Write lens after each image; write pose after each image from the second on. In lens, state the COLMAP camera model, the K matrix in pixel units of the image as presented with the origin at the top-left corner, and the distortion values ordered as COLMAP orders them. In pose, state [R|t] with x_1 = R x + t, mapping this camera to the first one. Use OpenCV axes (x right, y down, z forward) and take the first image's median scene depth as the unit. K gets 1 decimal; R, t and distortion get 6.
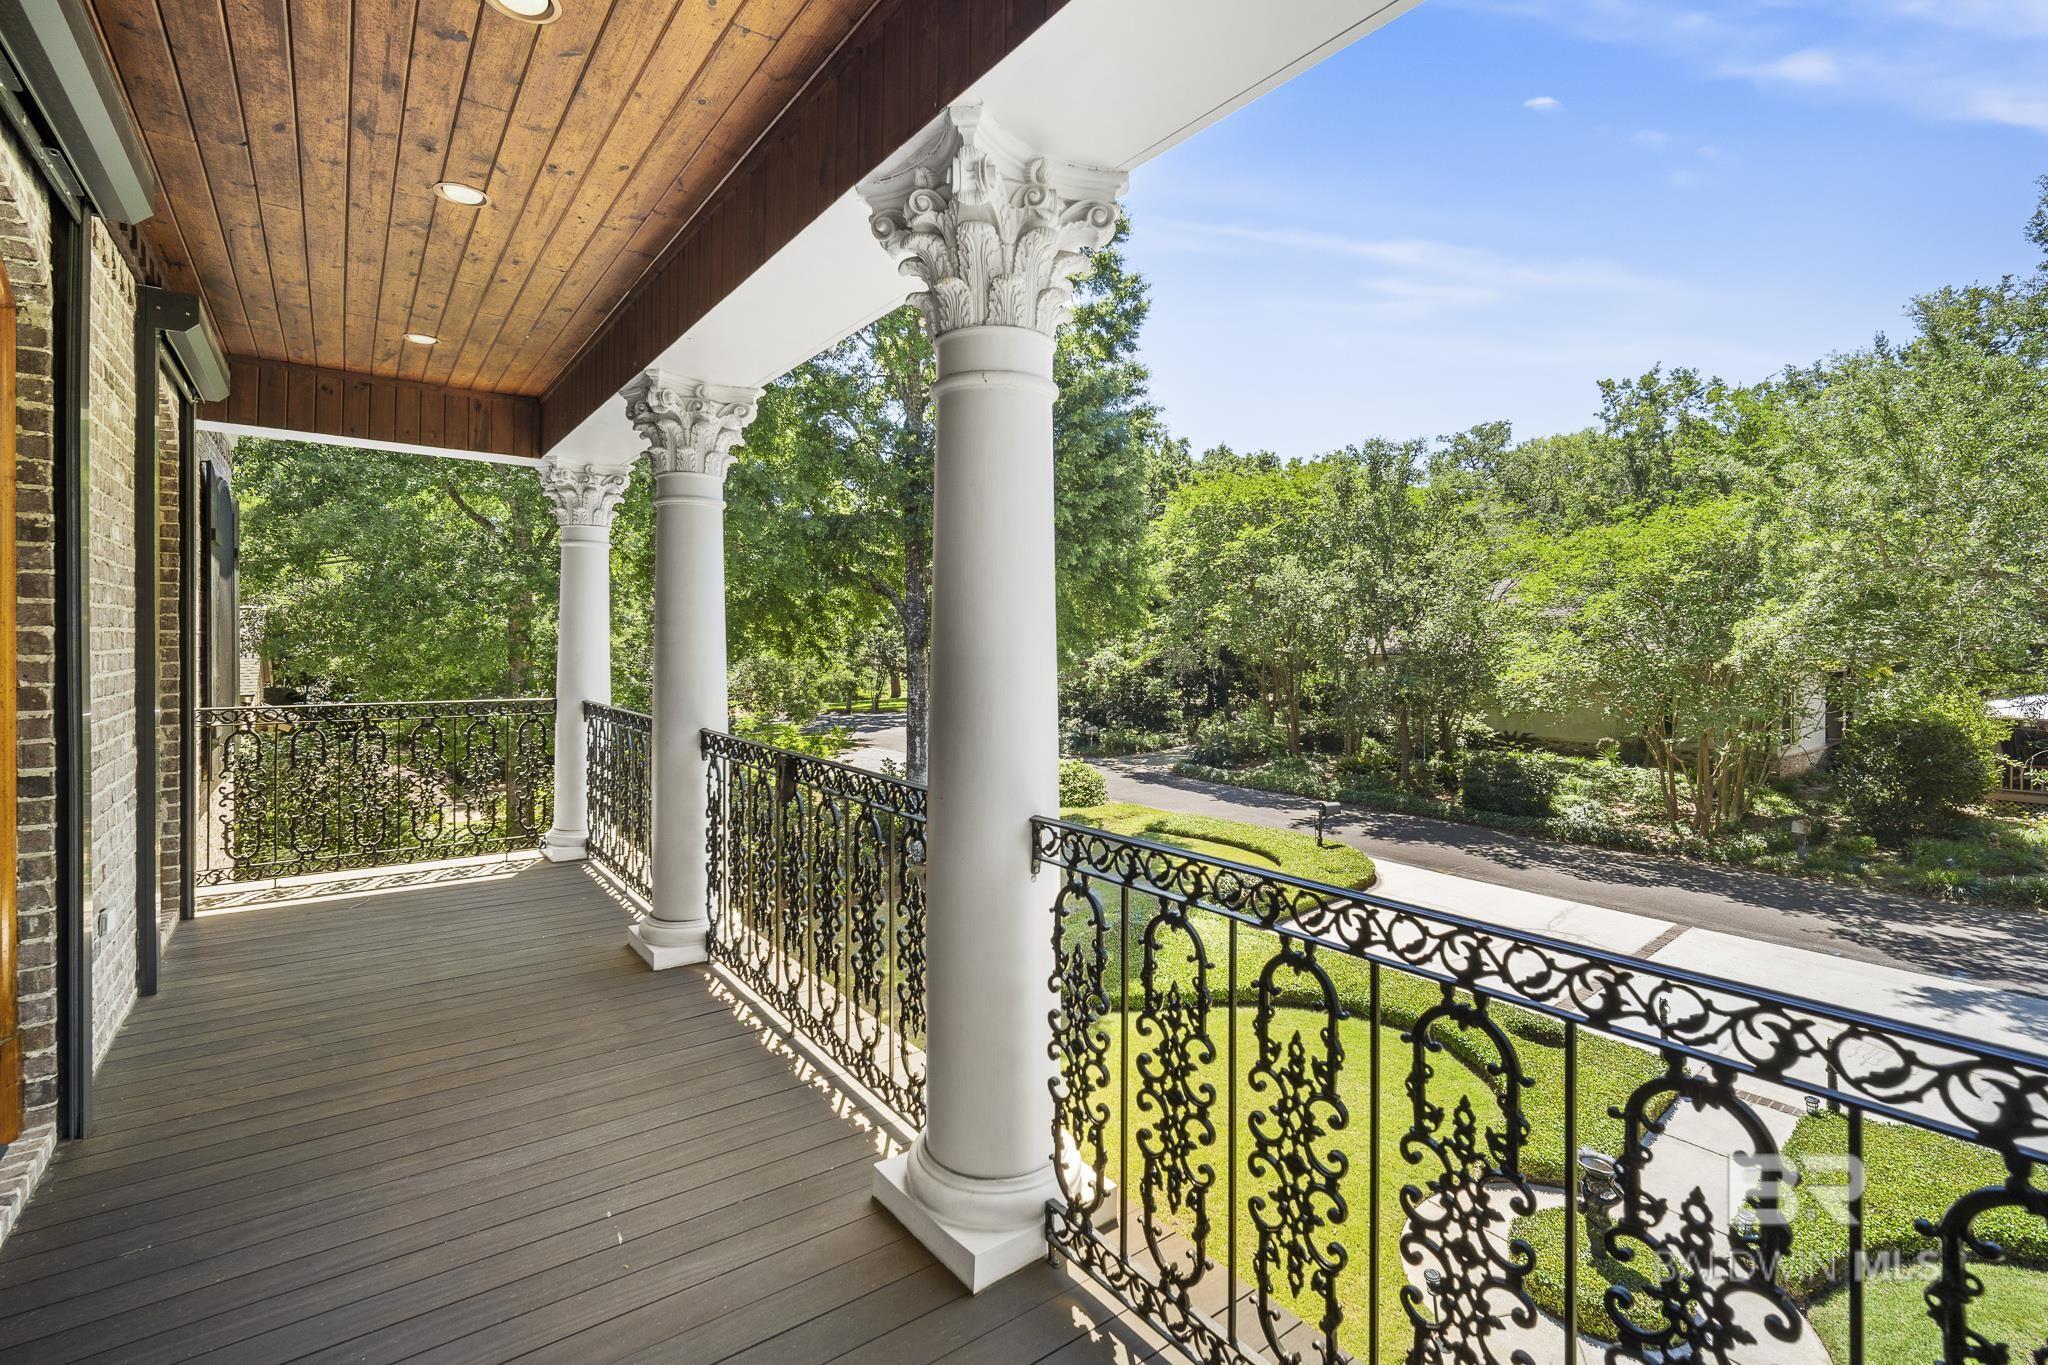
lens RADIAL K [[941.1, 0, 1028.3], [0, 941.1, 648.2], [0, 0, 1]] dist [0.000776, 0.000120]
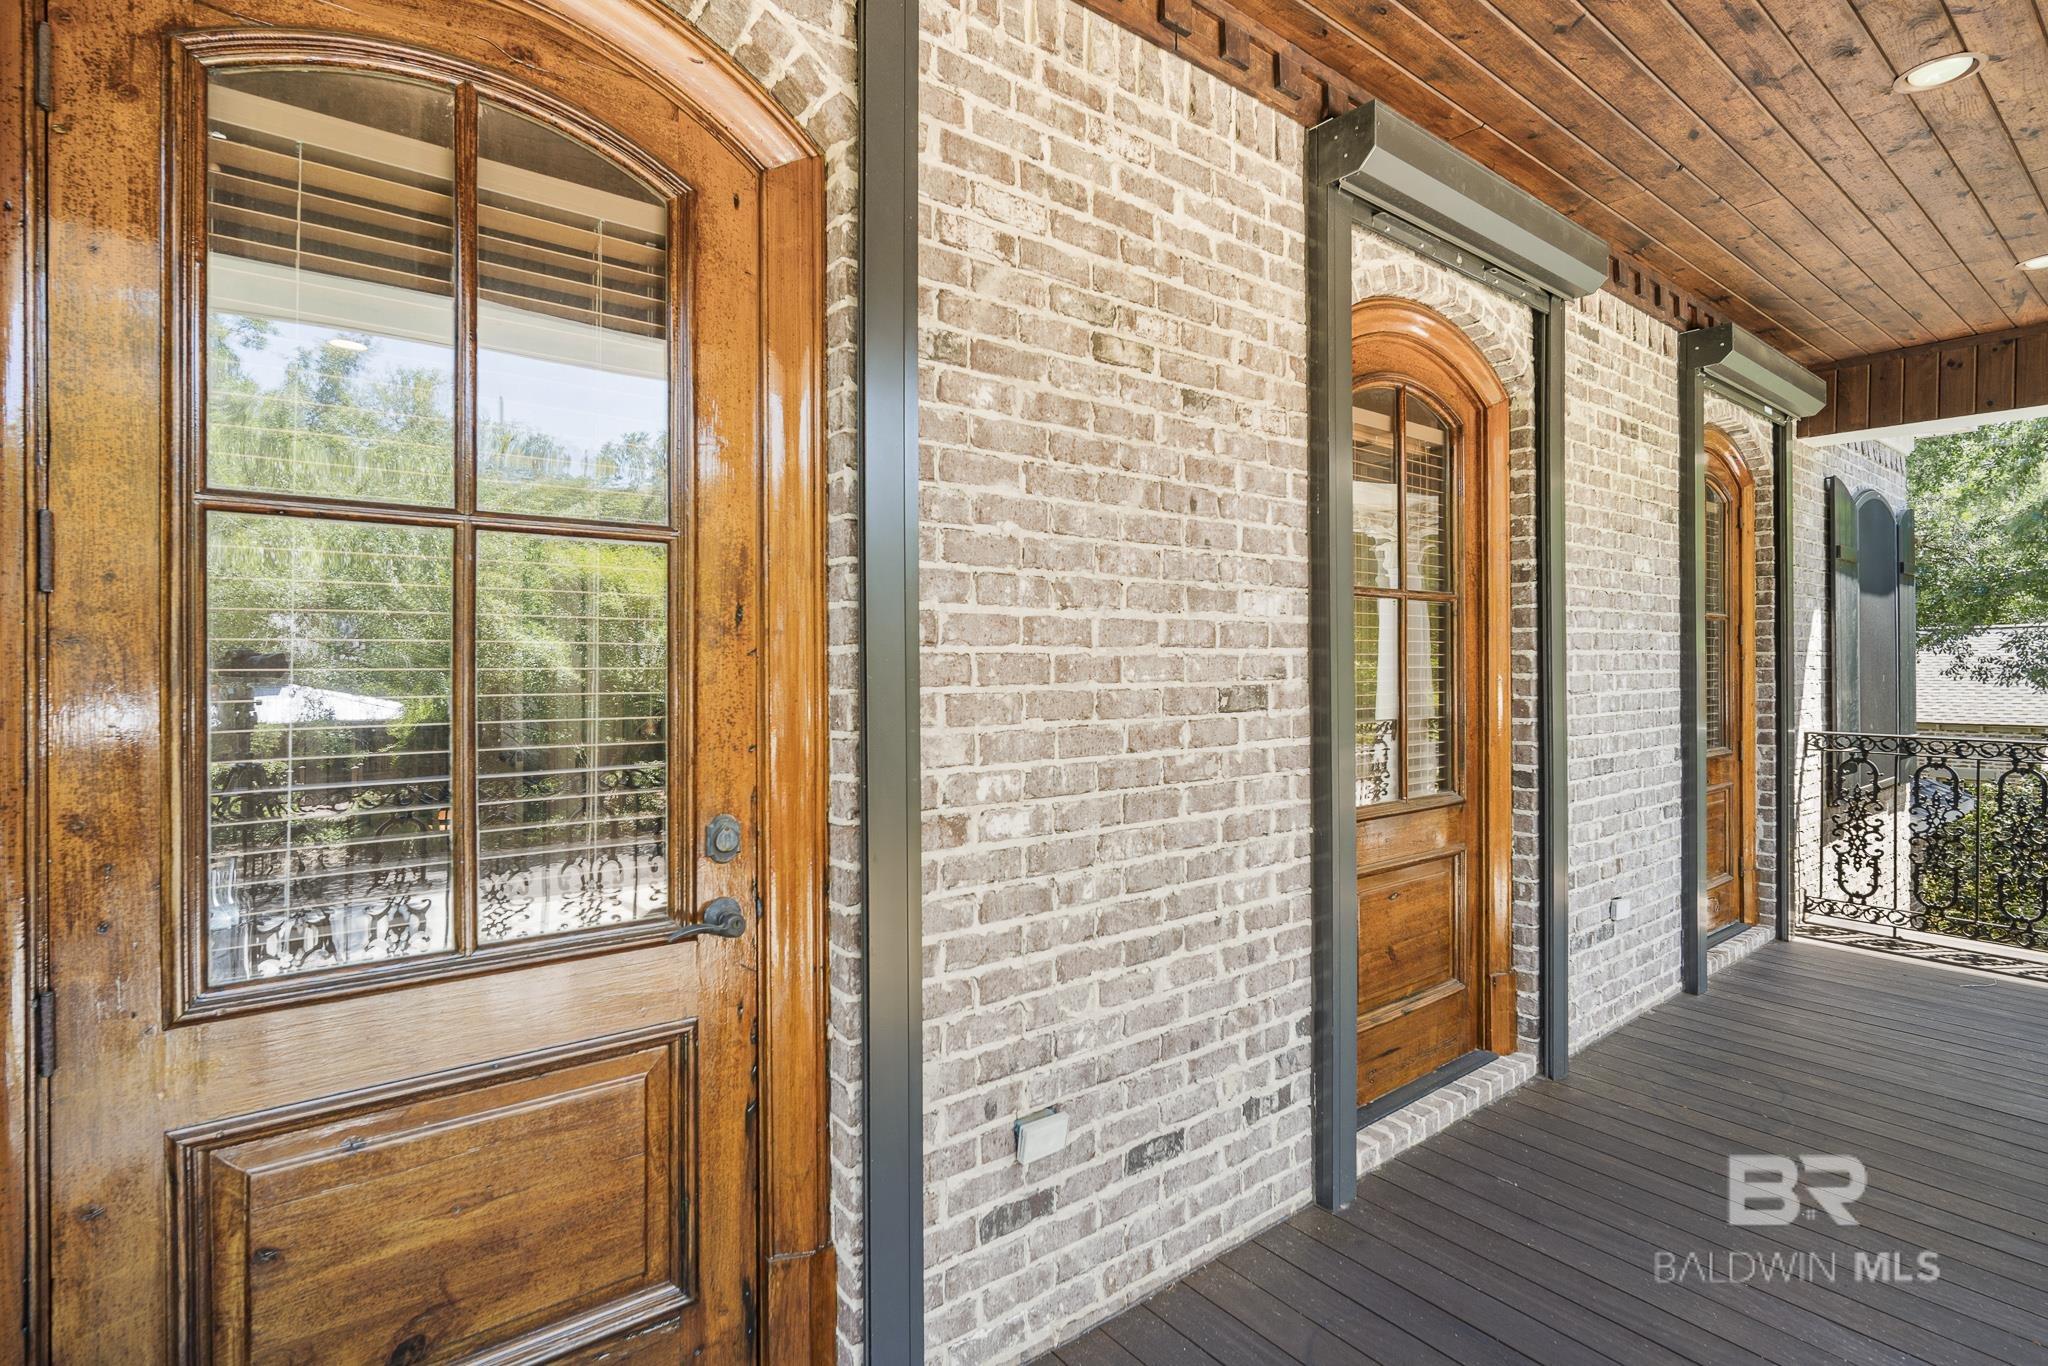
lens RADIAL K [[957.2, 0, 1023.8], [0, 957.2, 666.1], [0, 0, 1]] dist [-0.001545, 0.000532]
pose [[0.017656, -0.000820, -0.999844, 0.194938], [-0.004885, 0.999988, -0.000906, 0.001876], [0.999832, 0.004900, 0.017652, 0.312516]]
